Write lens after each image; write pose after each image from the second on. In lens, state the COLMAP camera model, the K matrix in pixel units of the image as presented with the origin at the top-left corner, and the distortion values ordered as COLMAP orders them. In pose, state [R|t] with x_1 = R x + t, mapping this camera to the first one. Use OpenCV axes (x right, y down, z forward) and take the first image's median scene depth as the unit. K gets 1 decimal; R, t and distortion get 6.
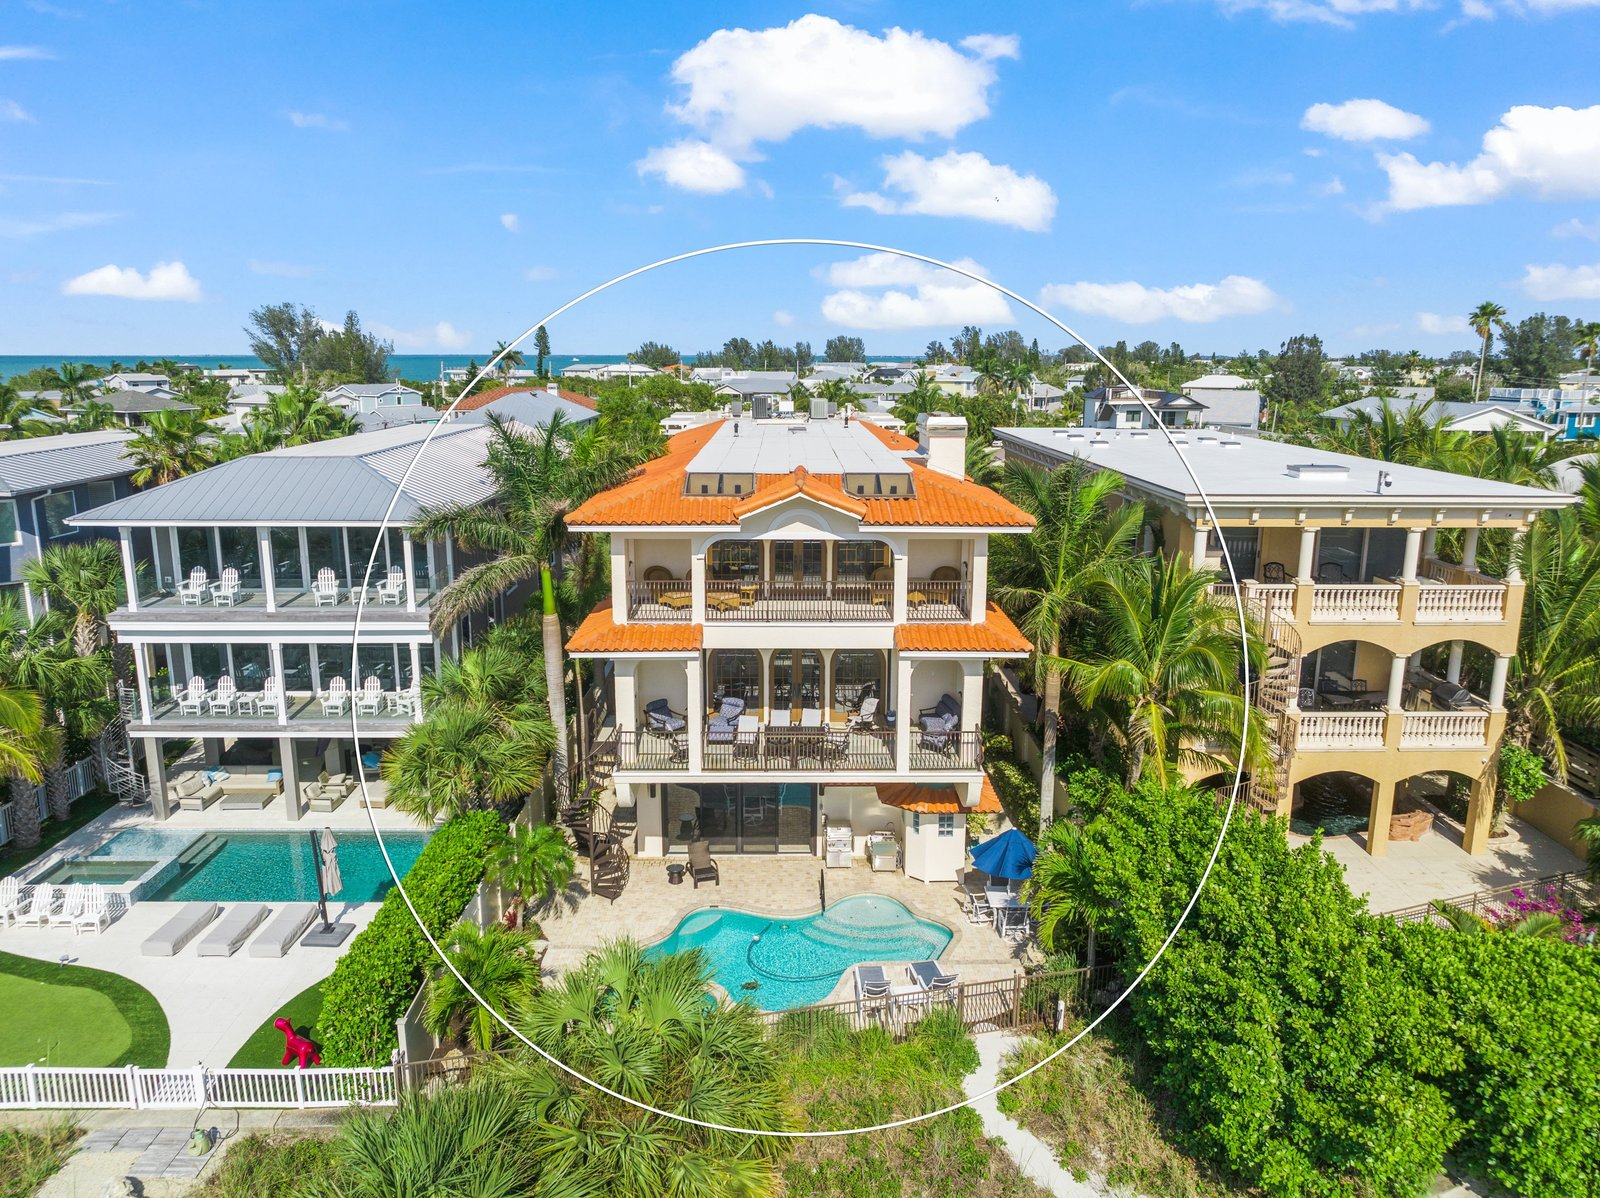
lens RADIAL K [[1128.9, 0, 798.0], [0, 1128.9, 592.4], [0, 0, 1]] dist [-0.027464, 0.027764]
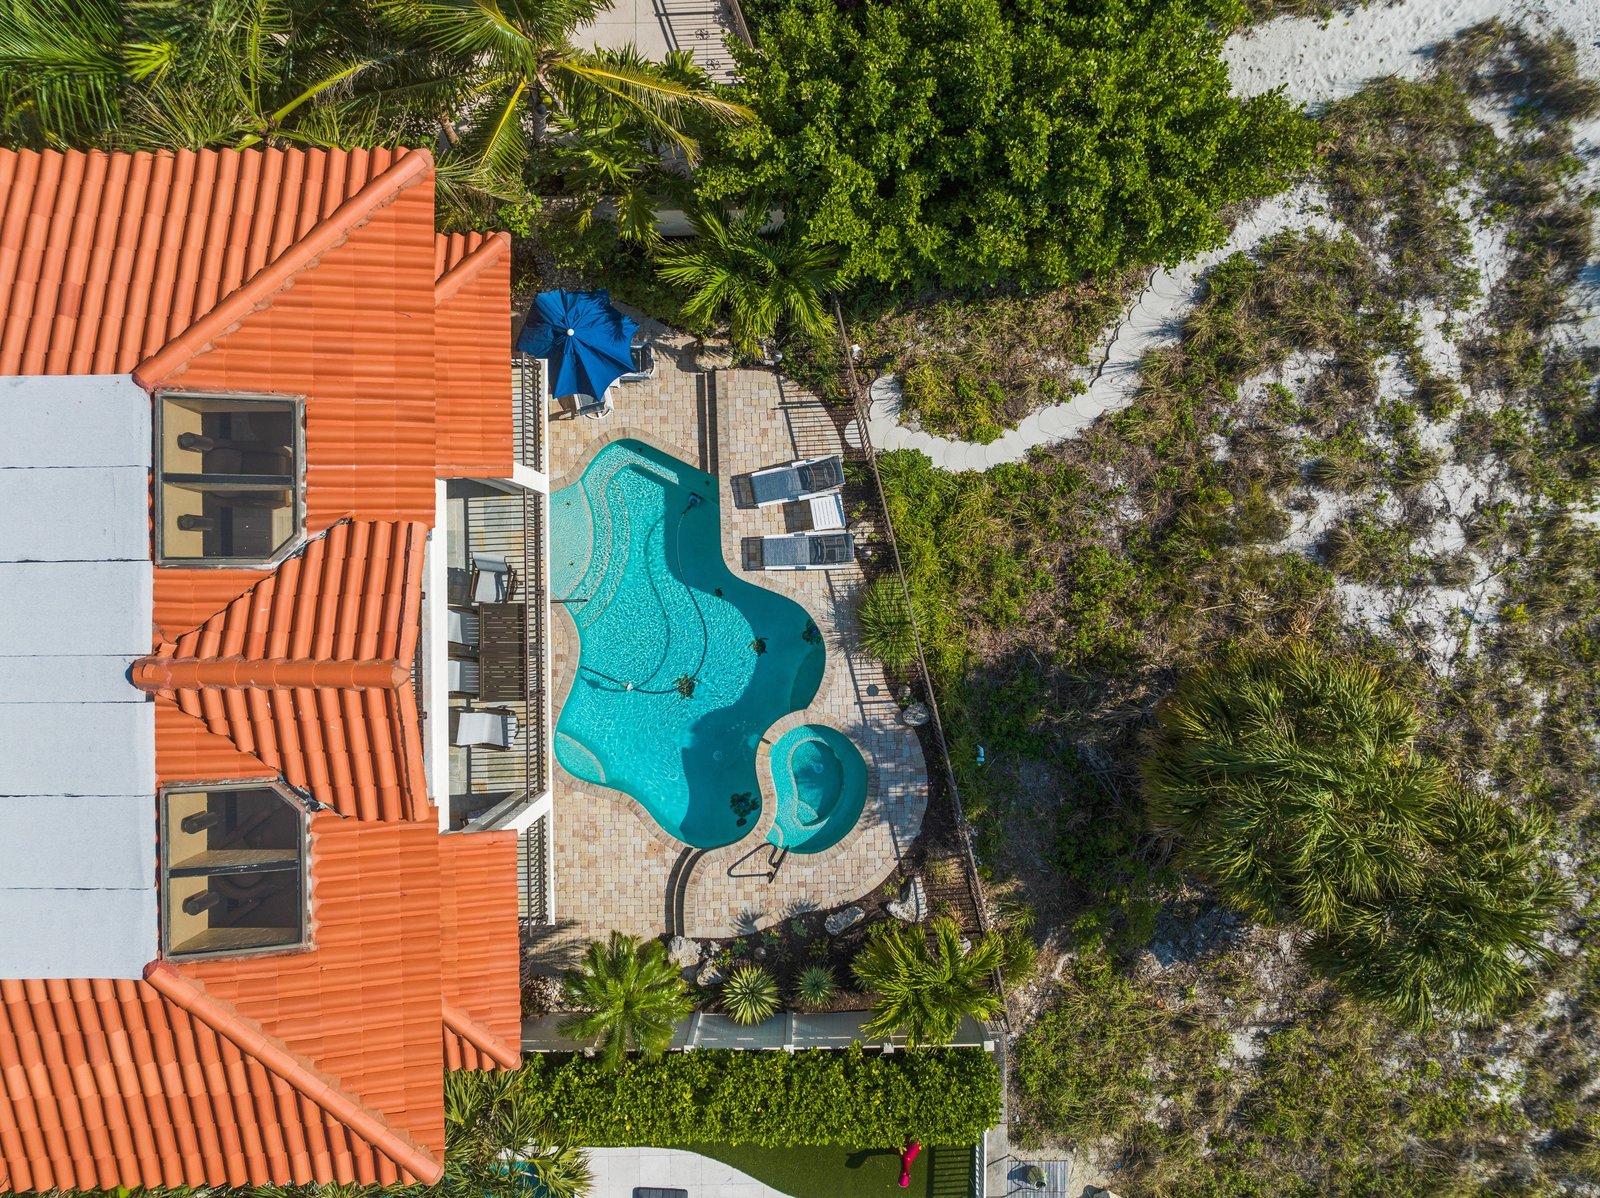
lens RADIAL K [[1128.9, 0, 798.0], [0, 1128.9, 592.4], [0, 0, 1]] dist [-0.027464, 0.027764]
pose [[0.003448, -0.999851, -0.016914, 0.041454], [0.208550, -0.015823, 0.977884, -0.426733], [-0.978006, -0.006899, 0.208465, 0.679100]]
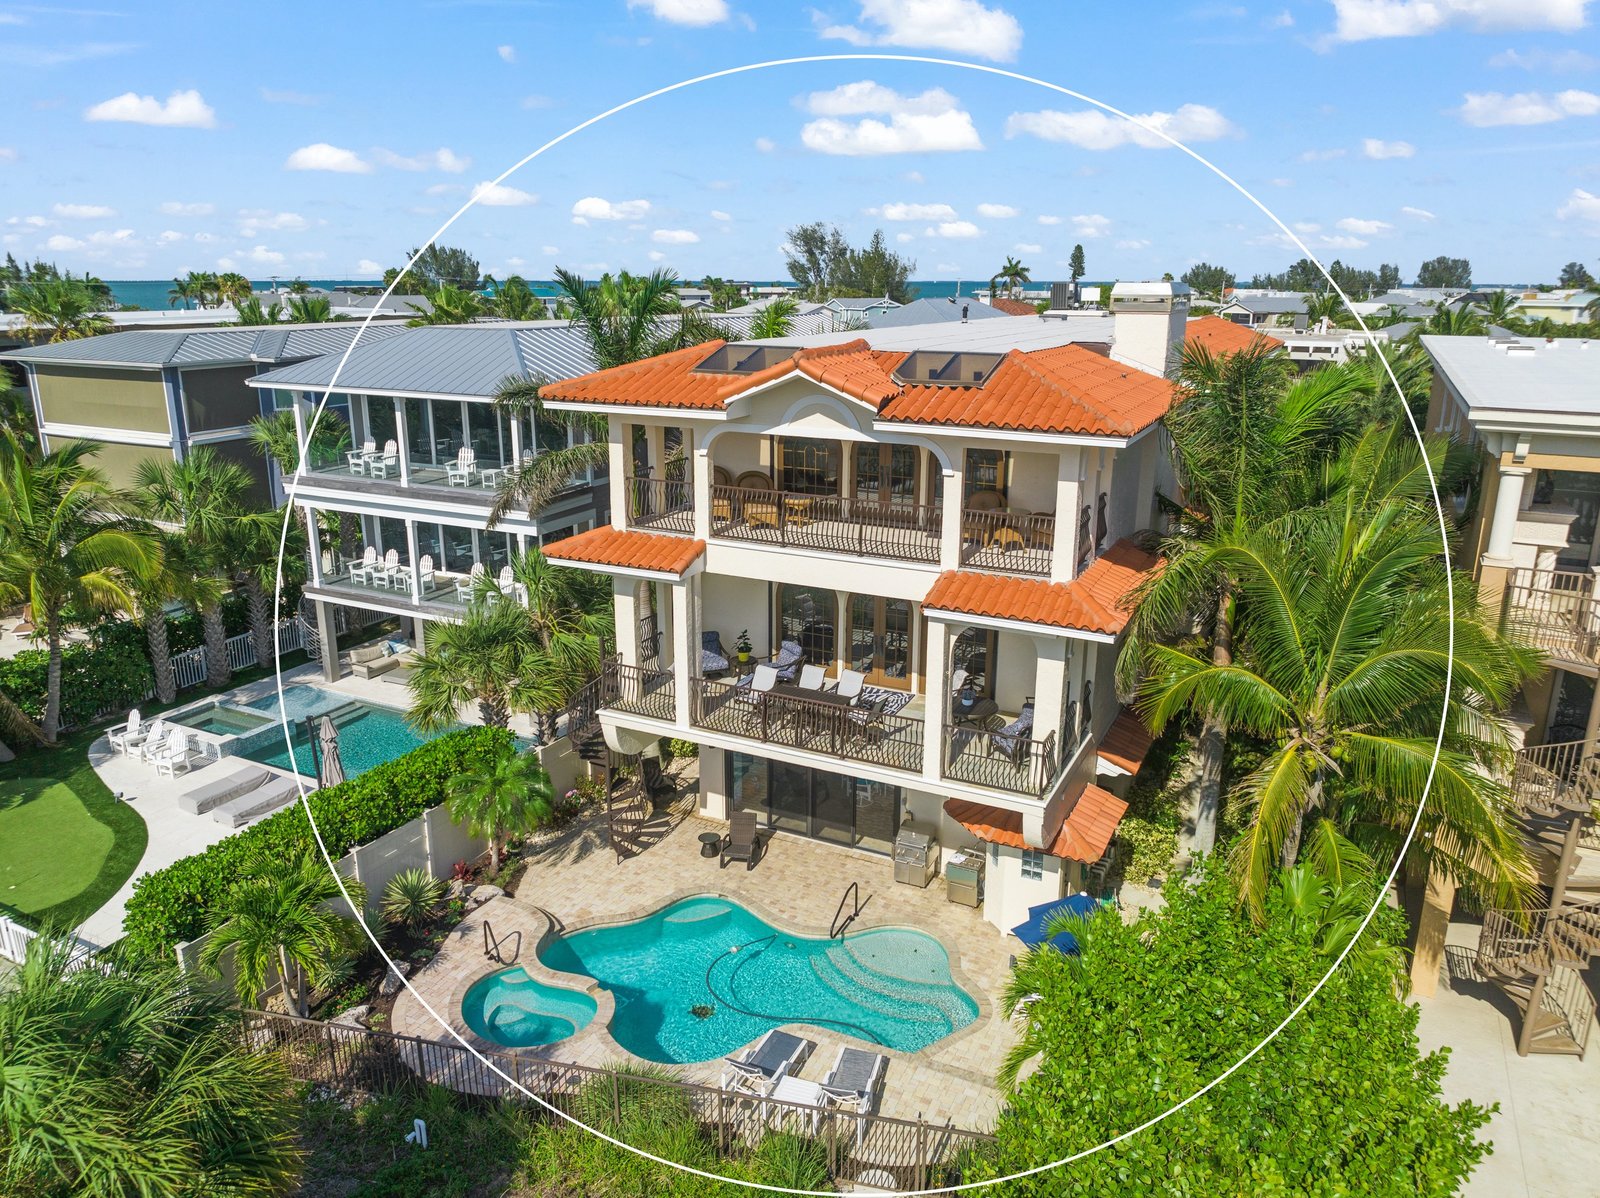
lens RADIAL K [[1128.9, 0, 798.0], [0, 1128.9, 592.4], [0, 0, 1]] dist [-0.027464, 0.027764]
pose [[0.886699, 0.123748, -0.445479, 0.301435], [-0.096176, 0.991807, 0.084079, -0.007316], [0.452234, -0.031709, 0.891336, 0.317514]]
